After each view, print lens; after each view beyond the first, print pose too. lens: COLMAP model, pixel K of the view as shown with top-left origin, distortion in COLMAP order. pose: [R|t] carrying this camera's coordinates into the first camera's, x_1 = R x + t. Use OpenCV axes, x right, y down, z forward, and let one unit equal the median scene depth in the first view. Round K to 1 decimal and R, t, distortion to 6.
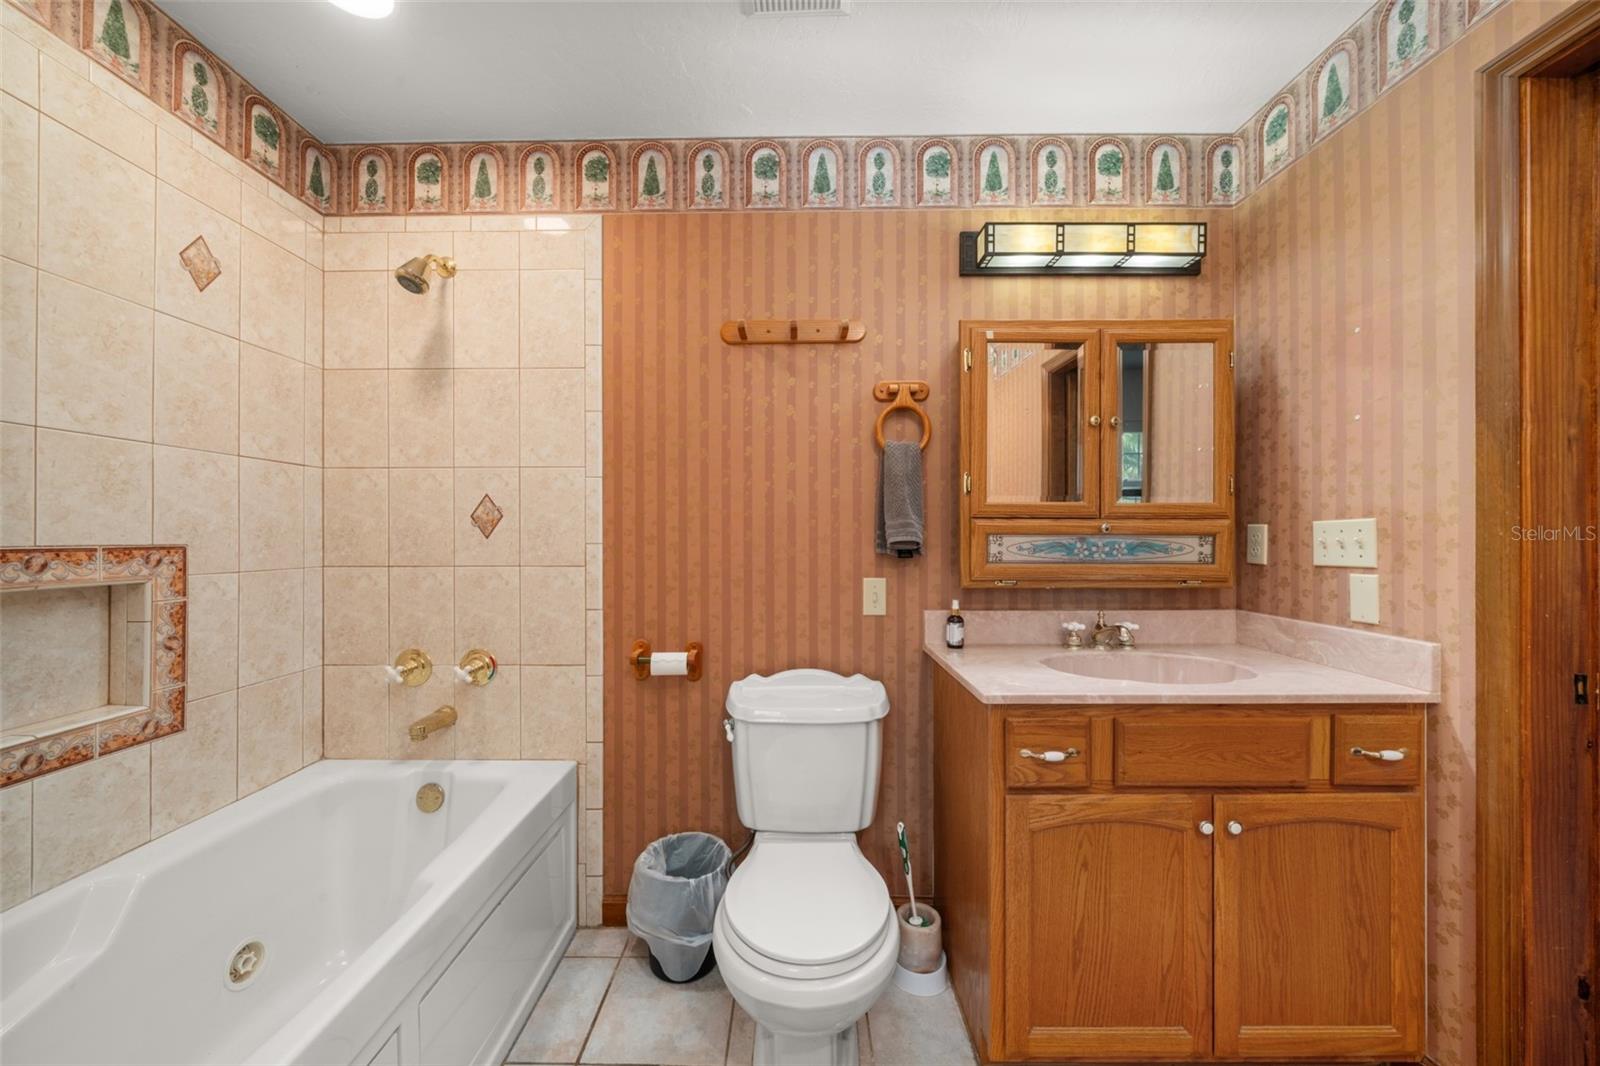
lens RADIAL K [[572.8, 0, 800.0], [0, 572.8, 533.0], [0, 0, 1]] dist [-0.001172, -0.000235]
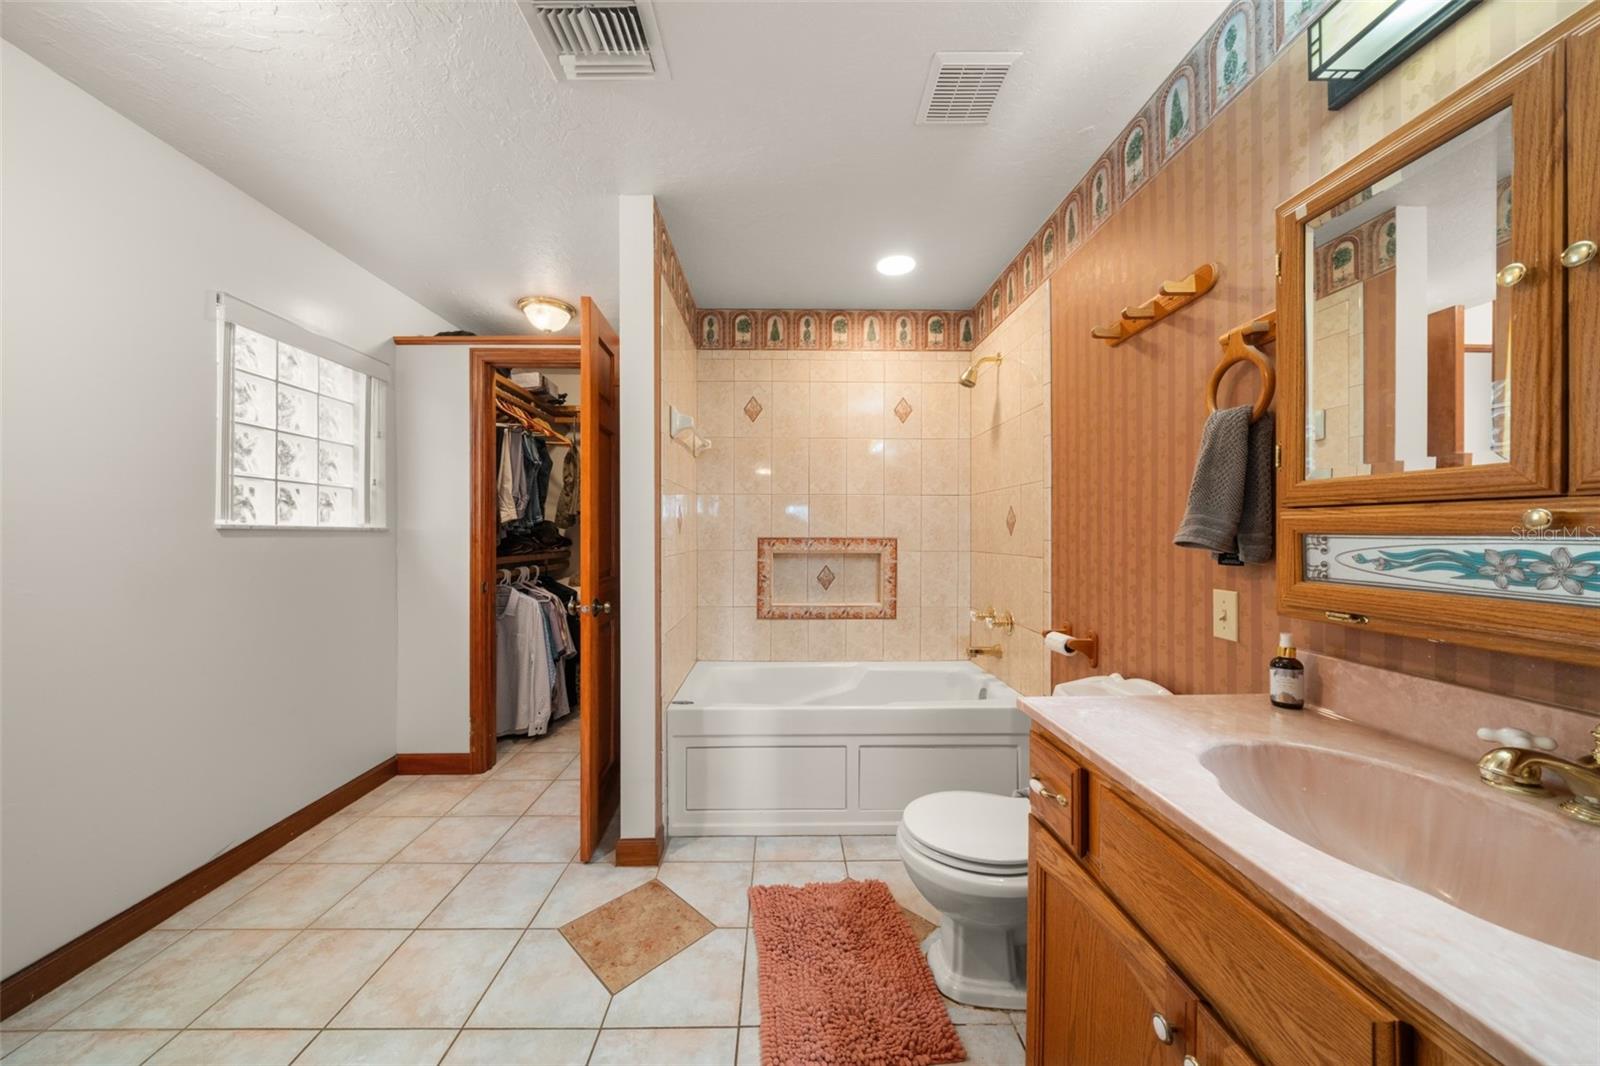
lens RADIAL K [[562.0, 0, 787.7], [0, 562.0, 529.4], [0, 0, 1]] dist [-0.007017, -0.000006]
pose [[0.012970, -0.005346, -0.999902, 0.925587], [0.005012, 0.999973, -0.005281, -0.001805], [0.999903, -0.004943, 0.012996, 0.435906]]
